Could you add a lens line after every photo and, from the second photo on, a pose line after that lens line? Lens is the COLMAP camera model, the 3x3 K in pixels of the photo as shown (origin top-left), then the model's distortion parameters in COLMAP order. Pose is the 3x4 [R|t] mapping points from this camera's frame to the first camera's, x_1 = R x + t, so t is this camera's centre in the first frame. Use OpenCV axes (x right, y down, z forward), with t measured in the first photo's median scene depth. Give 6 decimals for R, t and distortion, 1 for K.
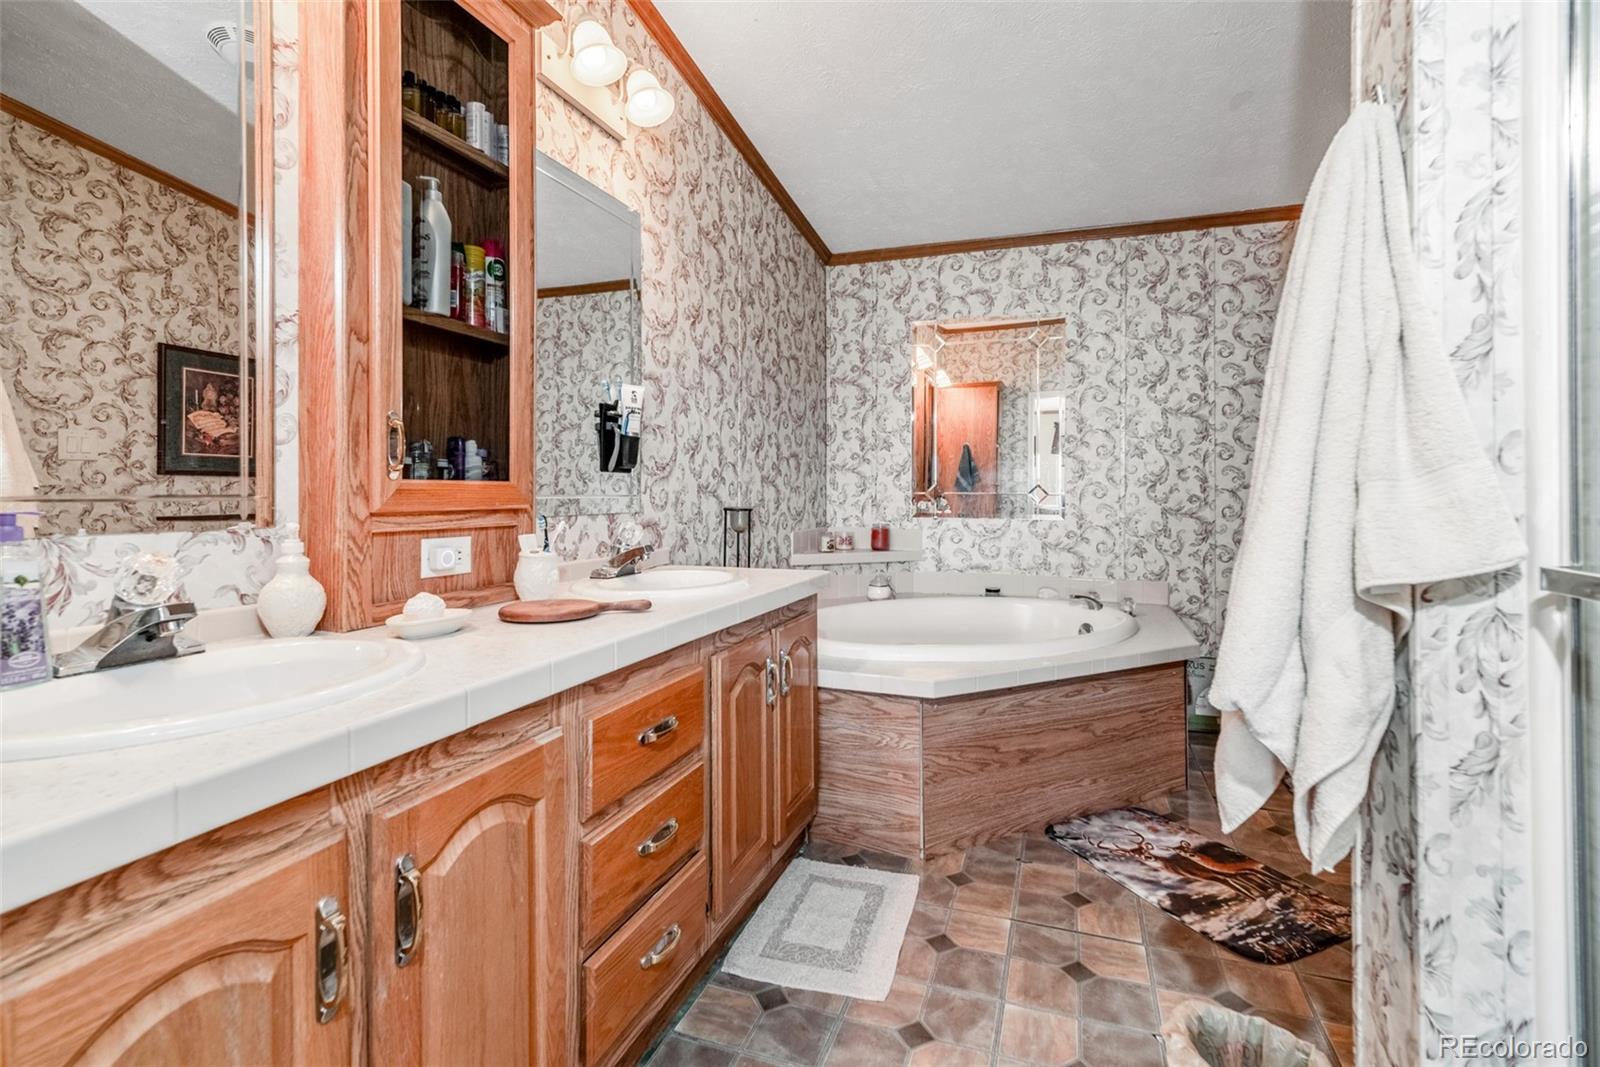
lens RADIAL K [[701.9, 0, 793.0], [0, 701.9, 539.6], [0, 0, 1]] dist [0.000746, -0.000654]
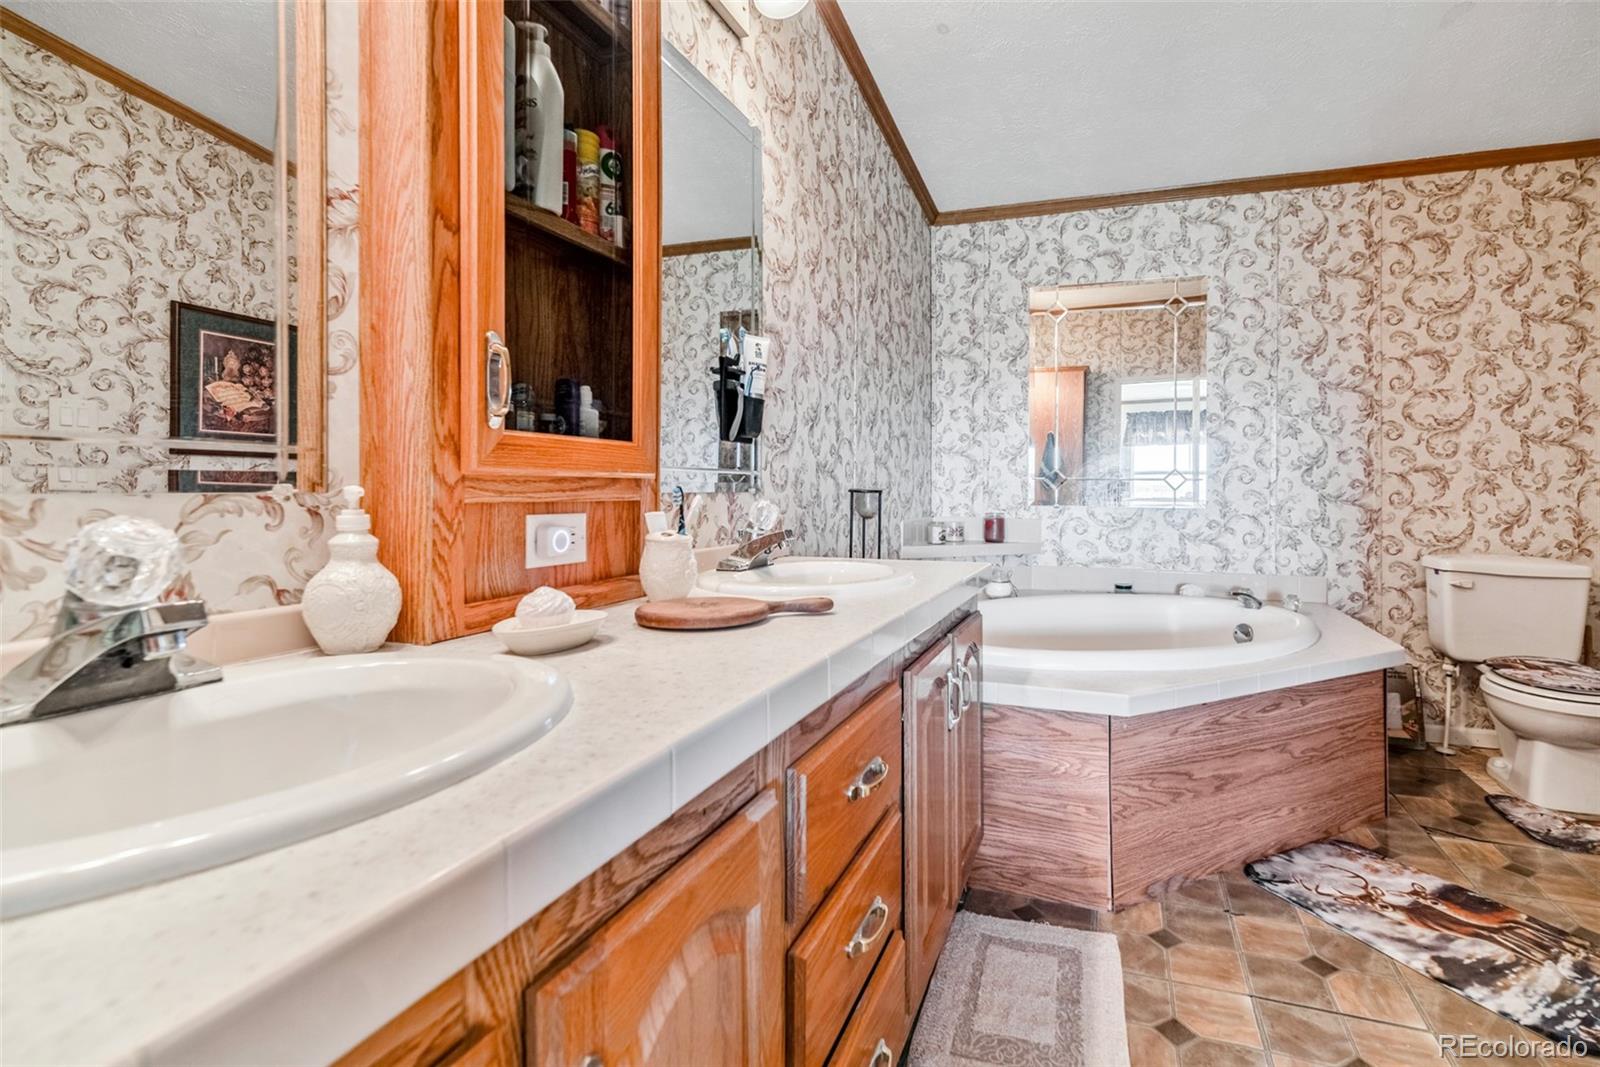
lens RADIAL K [[657.0, 0, 803.0], [0, 657.0, 542.3], [0, 0, 1]] dist [-0.001856, -0.000246]
pose [[0.999734, -0.000178, 0.023060, -0.155999], [0.000197, 1.000000, -0.000810, 0.017262], [-0.023060, 0.000814, 0.999734, 0.188587]]
